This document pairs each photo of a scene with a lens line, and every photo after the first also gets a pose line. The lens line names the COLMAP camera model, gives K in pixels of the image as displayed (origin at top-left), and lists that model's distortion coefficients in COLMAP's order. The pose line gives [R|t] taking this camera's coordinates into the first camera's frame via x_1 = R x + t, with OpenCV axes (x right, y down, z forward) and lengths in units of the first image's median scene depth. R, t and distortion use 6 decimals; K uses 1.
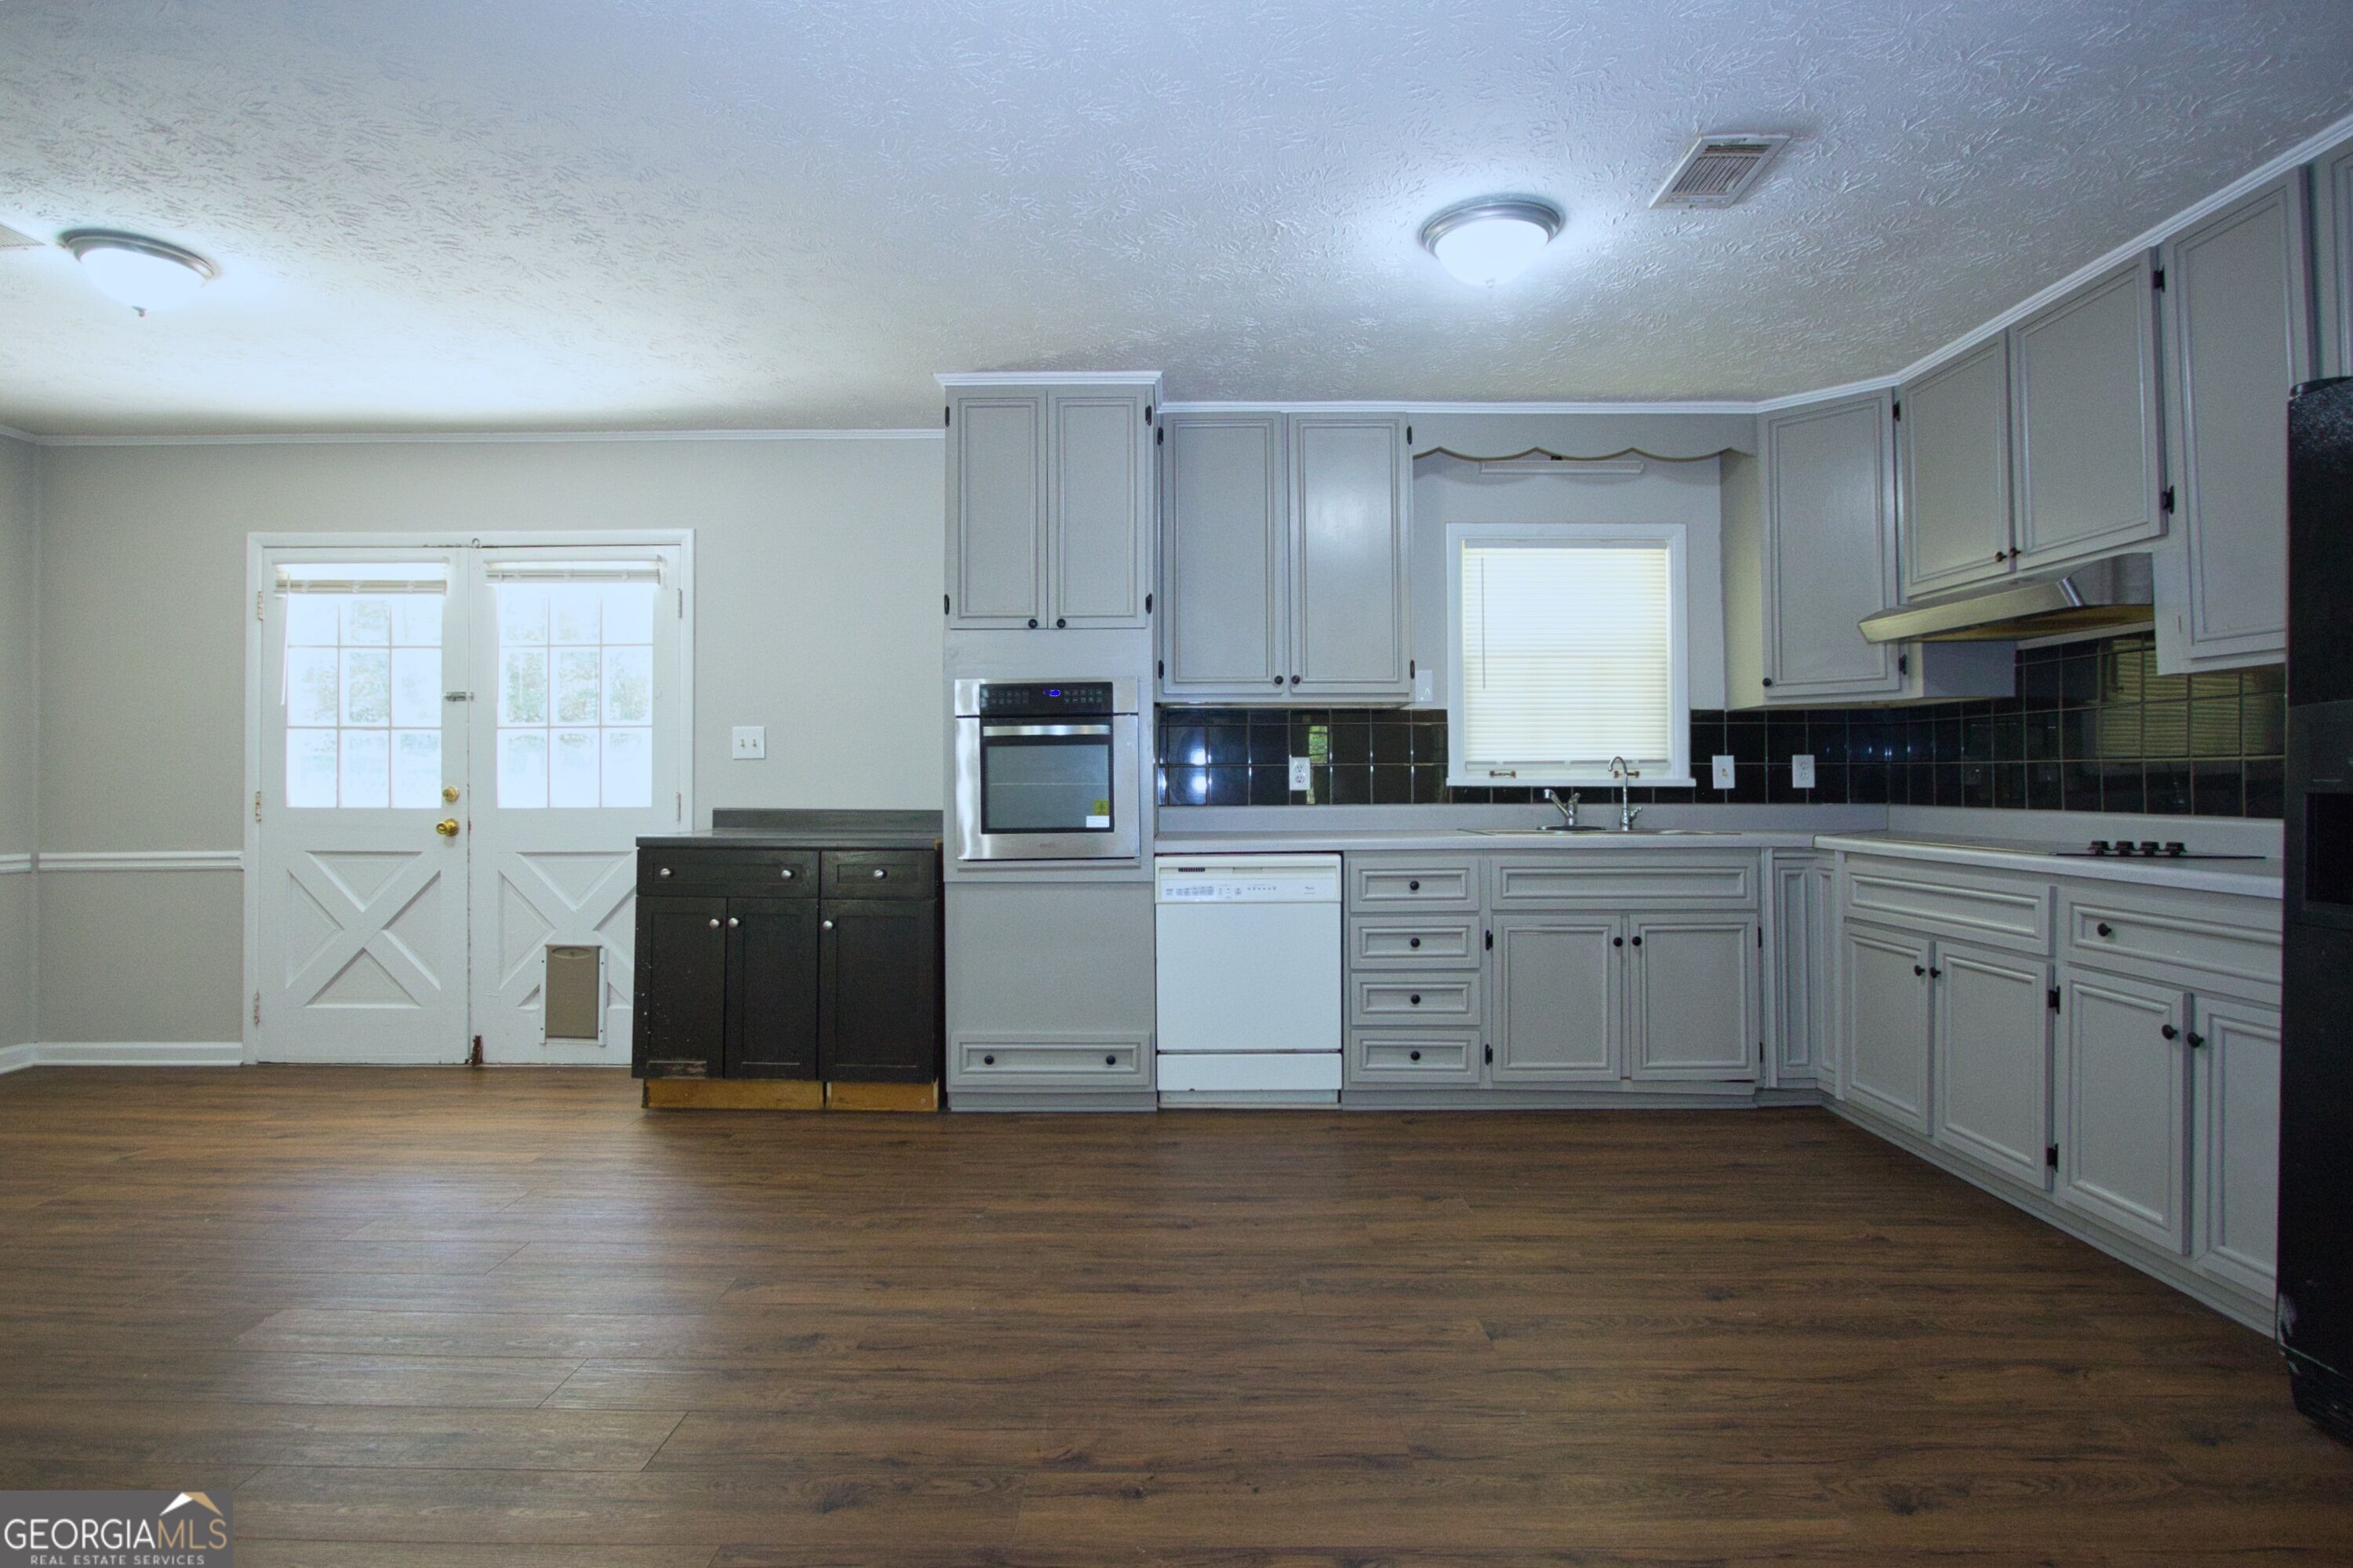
lens RADIAL K [[1167.1, 0, 1193.9], [0, 1167.1, 766.3], [0, 0, 1]] dist [-0.021349, 0.002528]
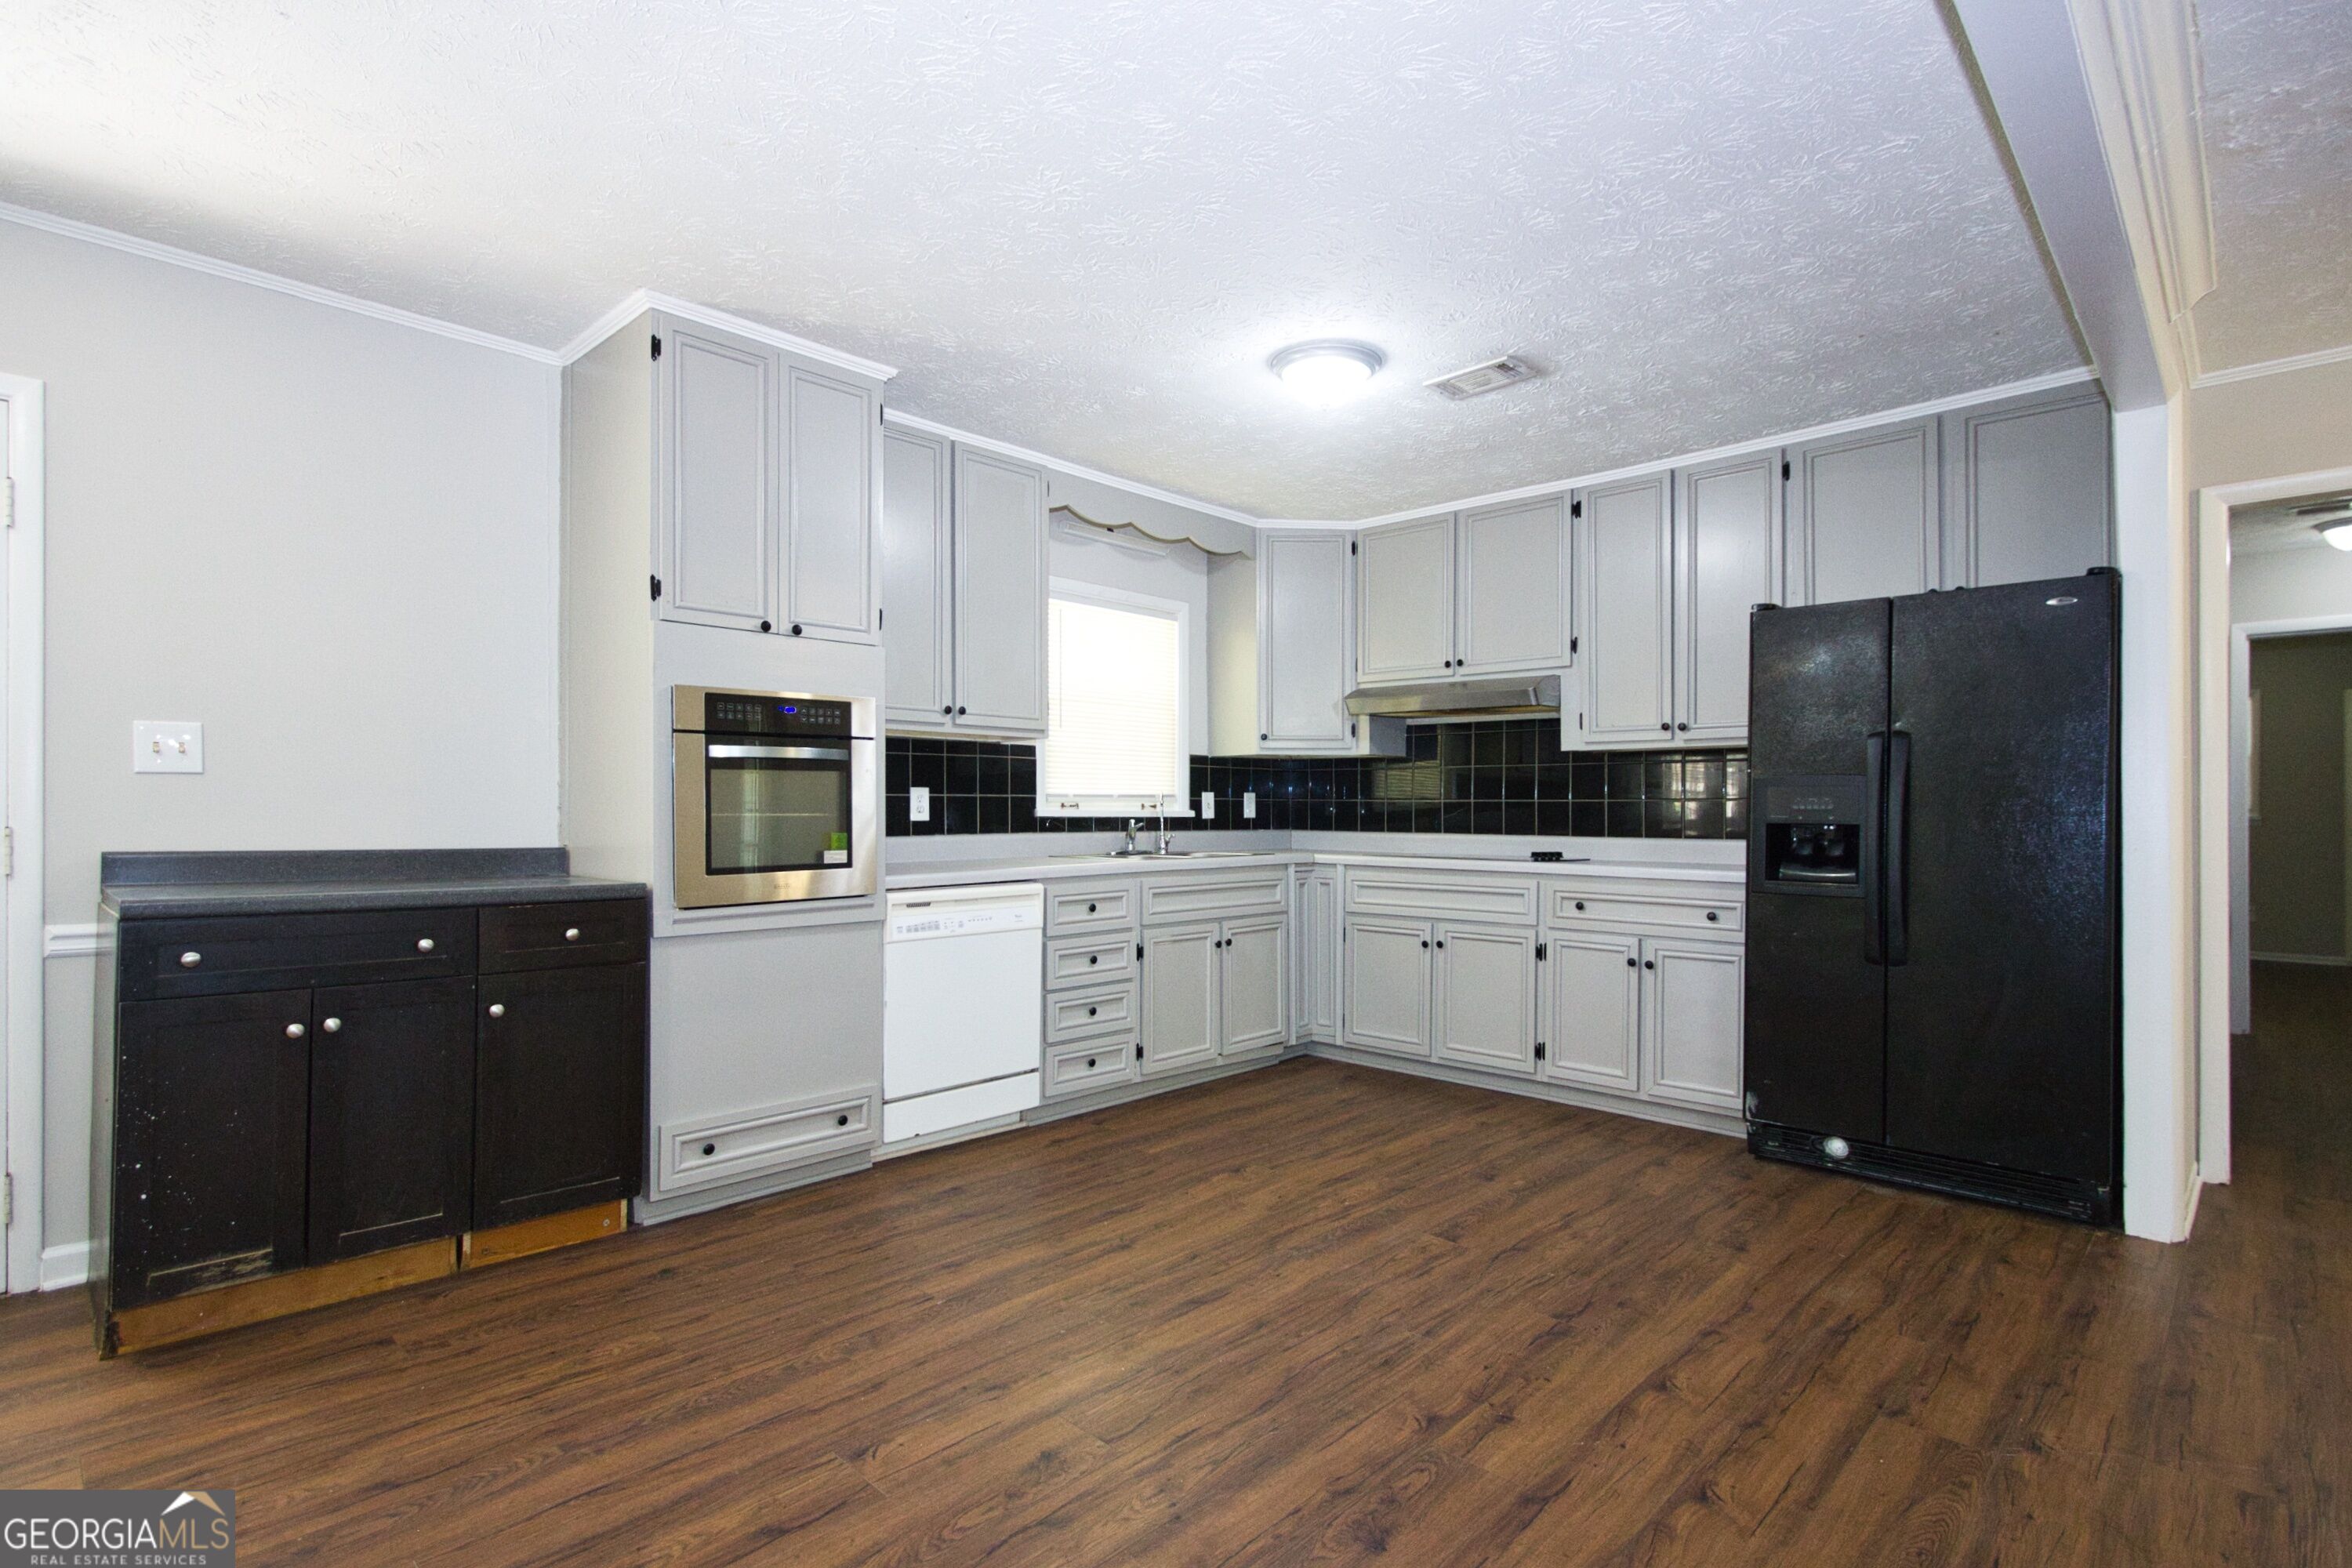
lens RADIAL K [[1119.3, 0, 1186.3], [0, 1119.3, 810.7], [0, 0, 1]] dist [-0.000178, -0.000197]
pose [[0.690403, 0.003693, 0.723416, -0.513976], [-0.014289, 0.999861, 0.008533, 0.000858], [-0.723284, -0.016228, 0.690360, 0.211719]]
